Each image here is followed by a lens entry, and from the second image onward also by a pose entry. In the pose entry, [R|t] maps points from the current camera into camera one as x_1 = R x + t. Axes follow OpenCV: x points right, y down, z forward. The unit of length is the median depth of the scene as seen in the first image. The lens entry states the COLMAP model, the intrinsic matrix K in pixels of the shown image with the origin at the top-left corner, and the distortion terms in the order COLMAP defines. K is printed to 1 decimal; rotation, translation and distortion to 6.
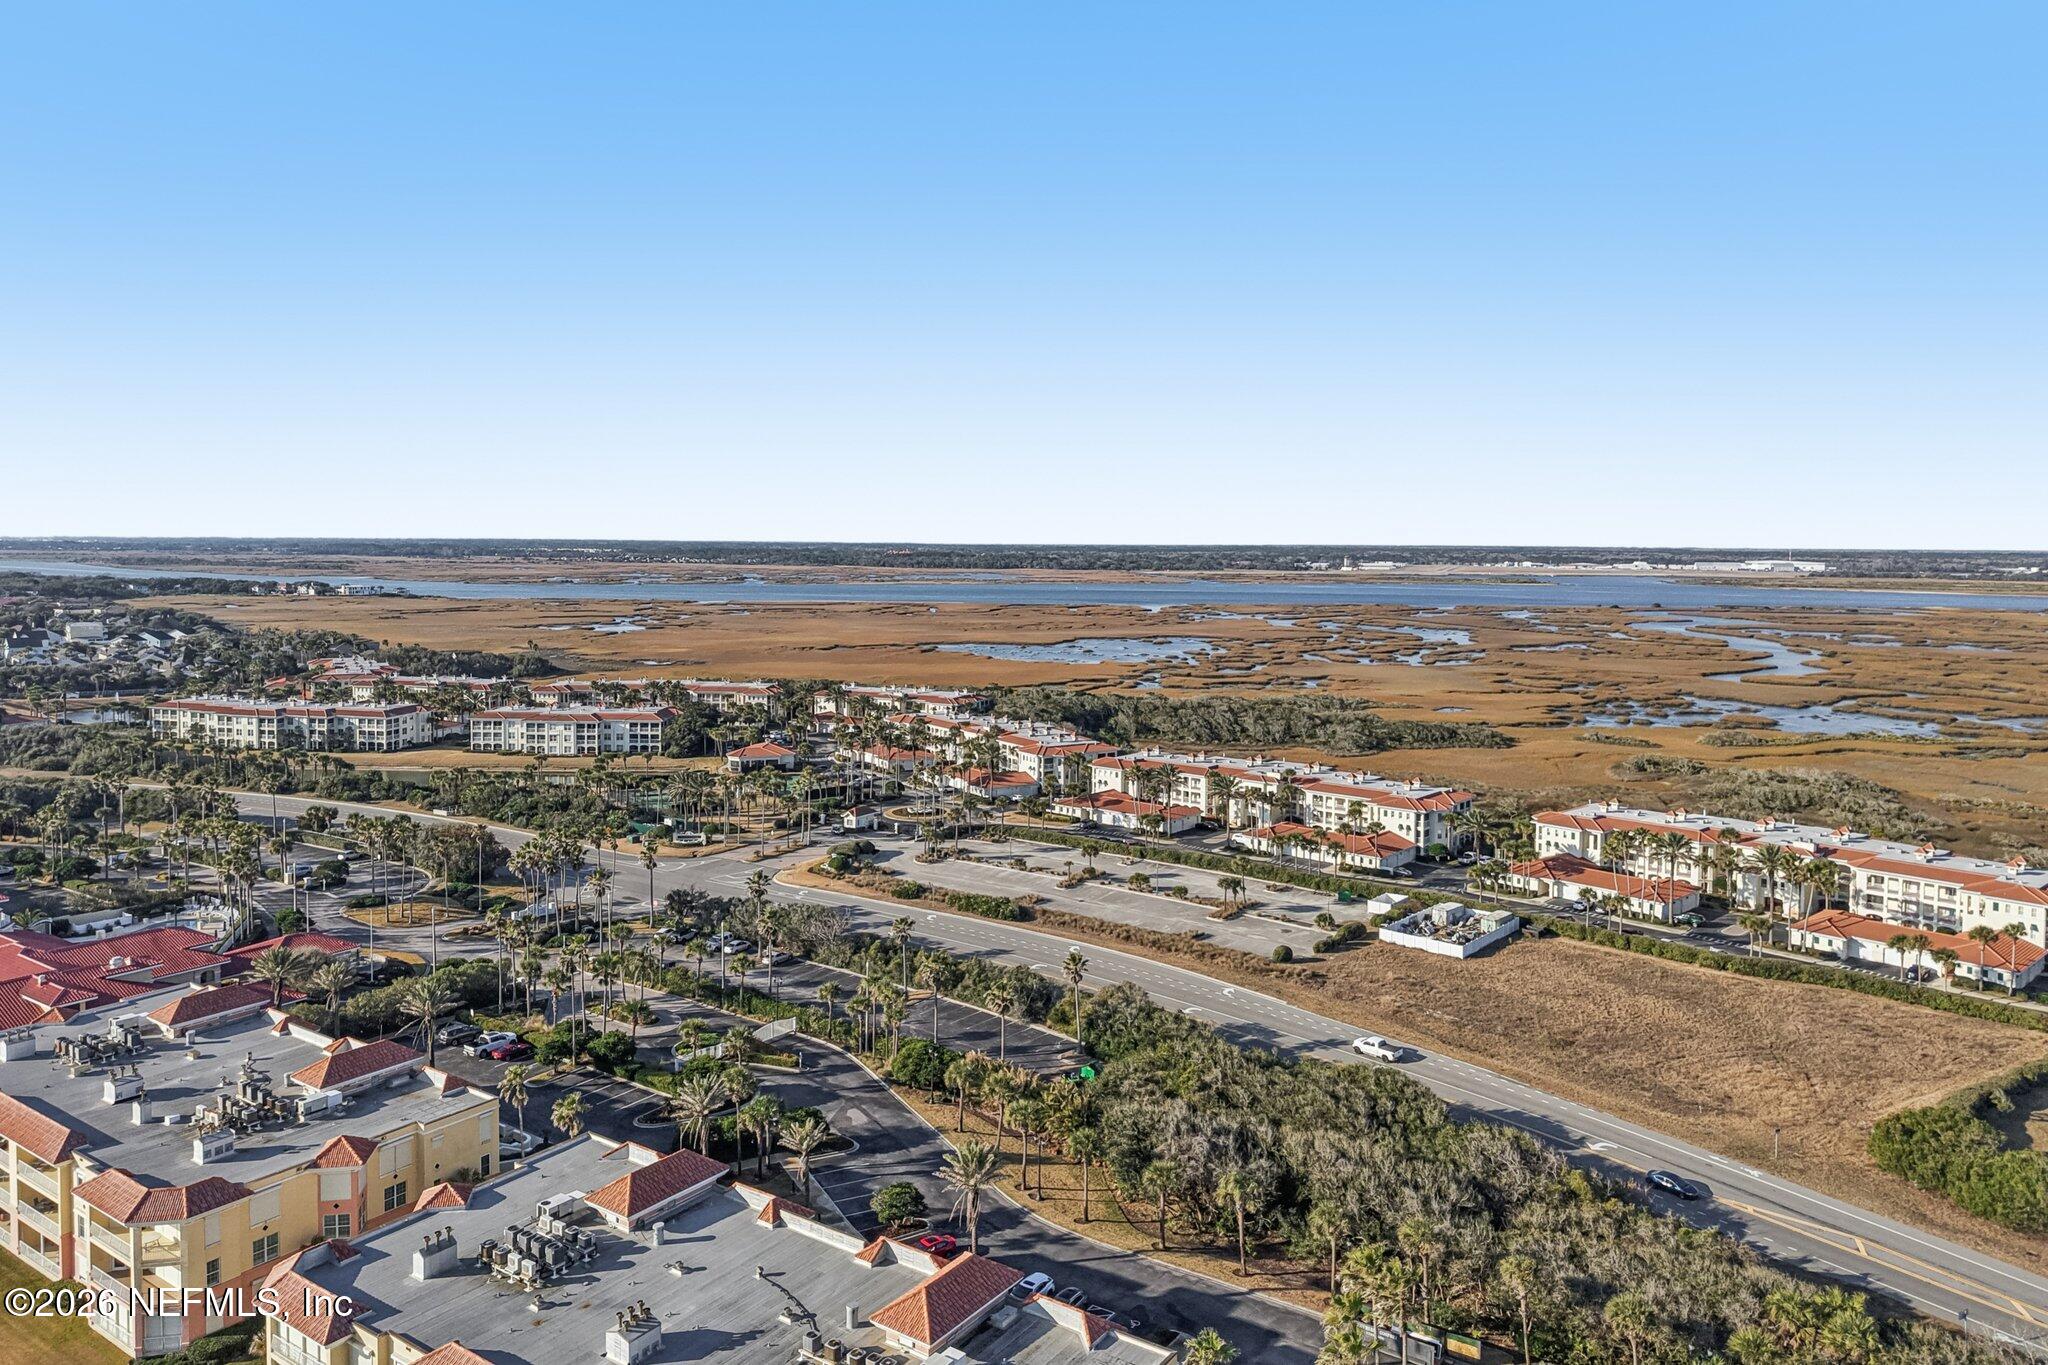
lens RADIAL K [[1357.9, 0, 1024.0], [0, 1357.9, 682.5], [0, 0, 1]] dist [0.054295, -0.068255]
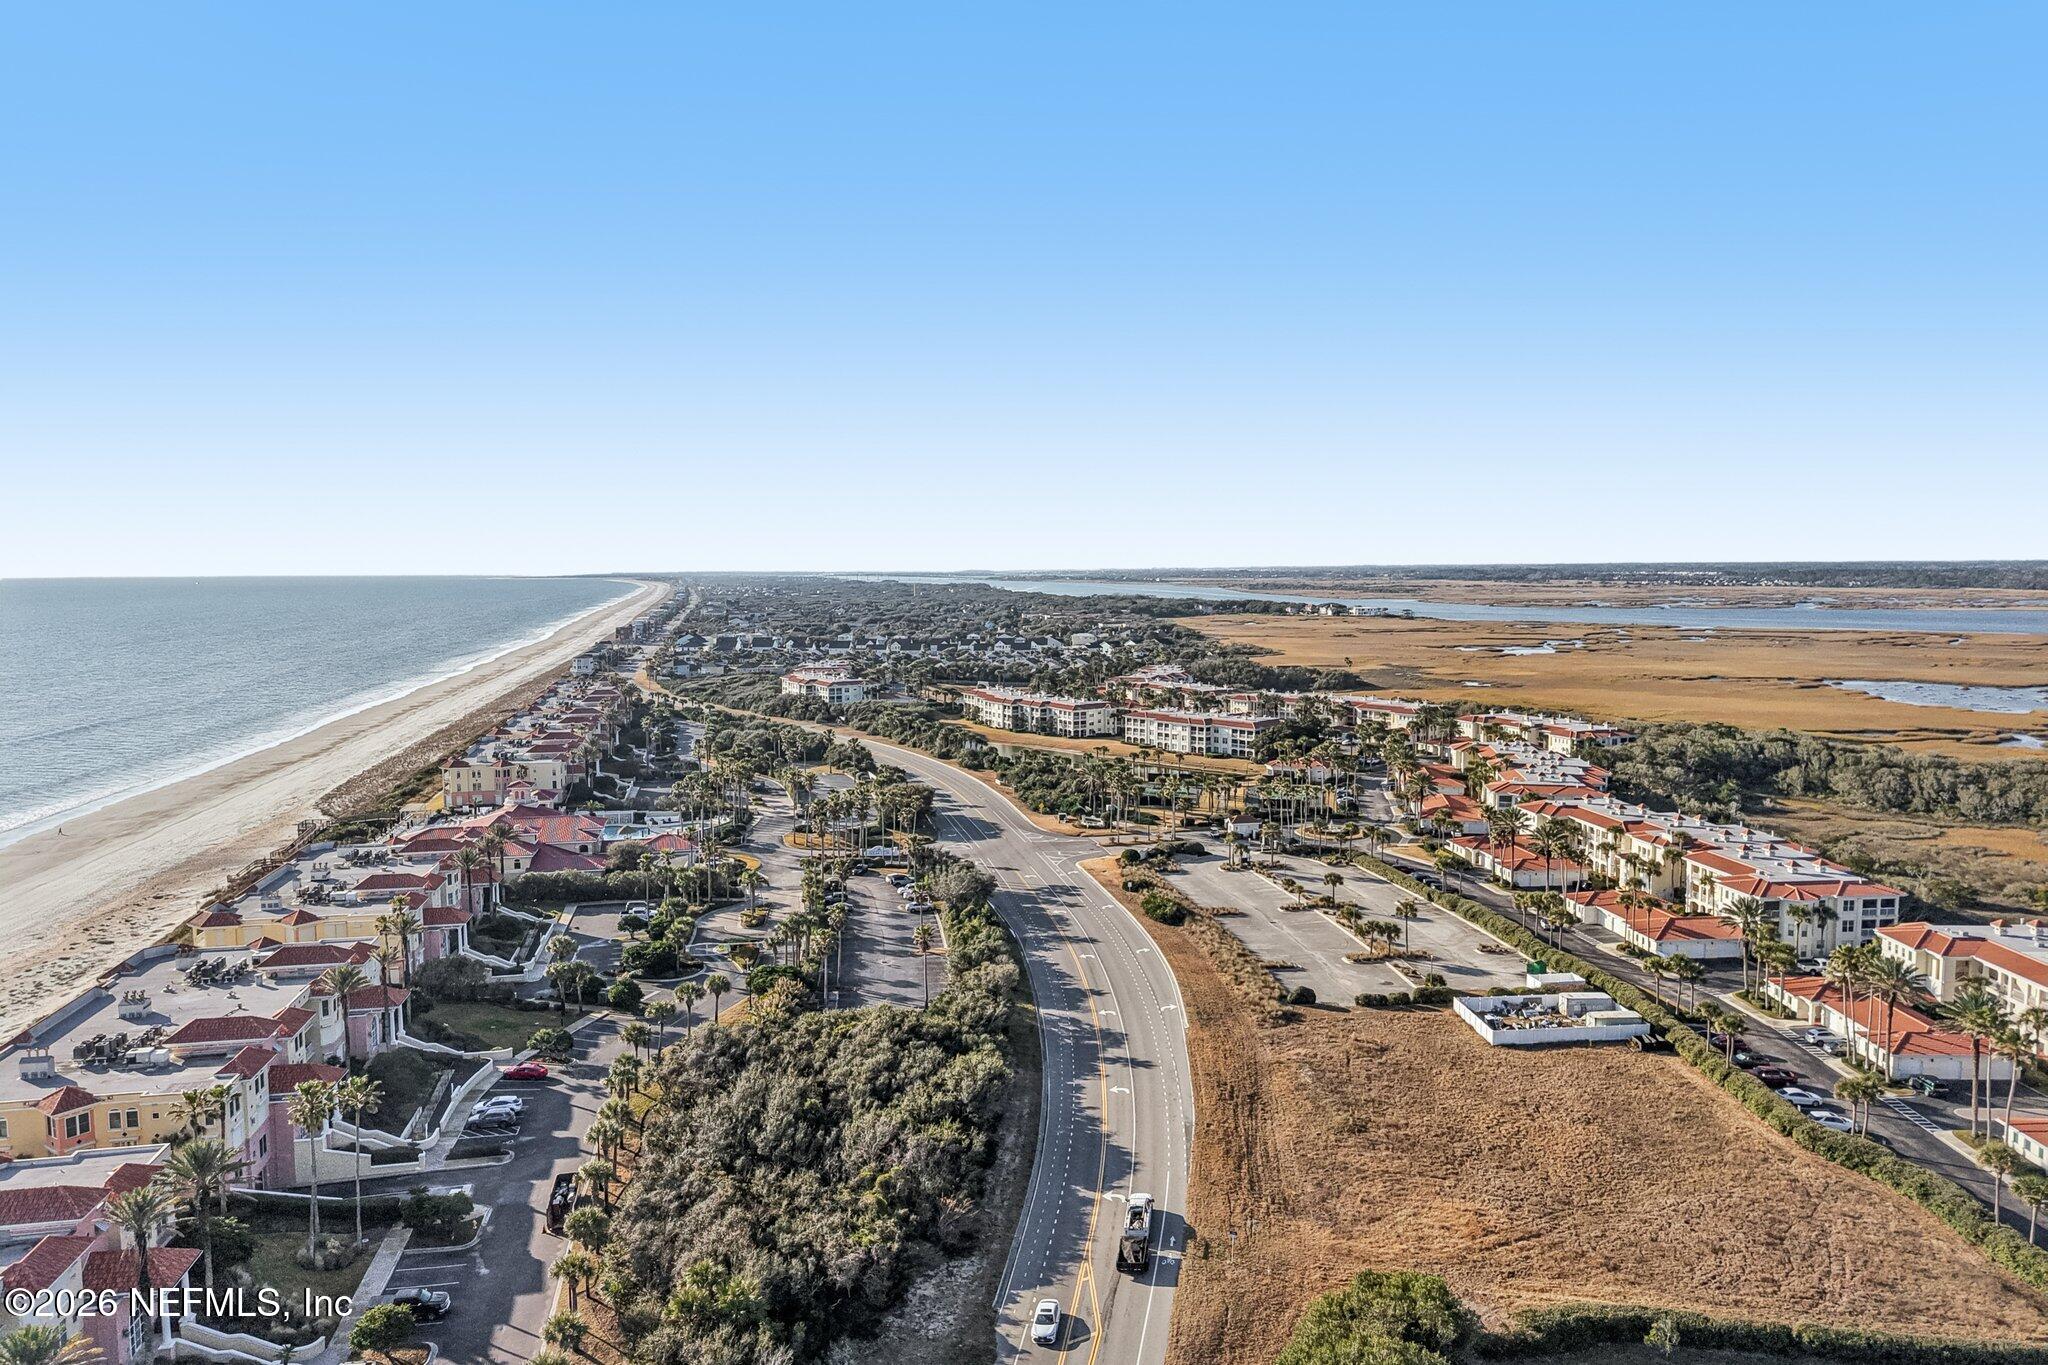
lens RADIAL K [[1357.9, 0, 1024.0], [0, 1357.9, 682.5], [0, 0, 1]] dist [0.054295, -0.068255]
pose [[0.718470, 0.047529, -0.693932, 0.287475], [-0.059656, 0.998197, 0.006604, -0.003790], [0.692995, 0.036653, 0.720010, 0.078209]]
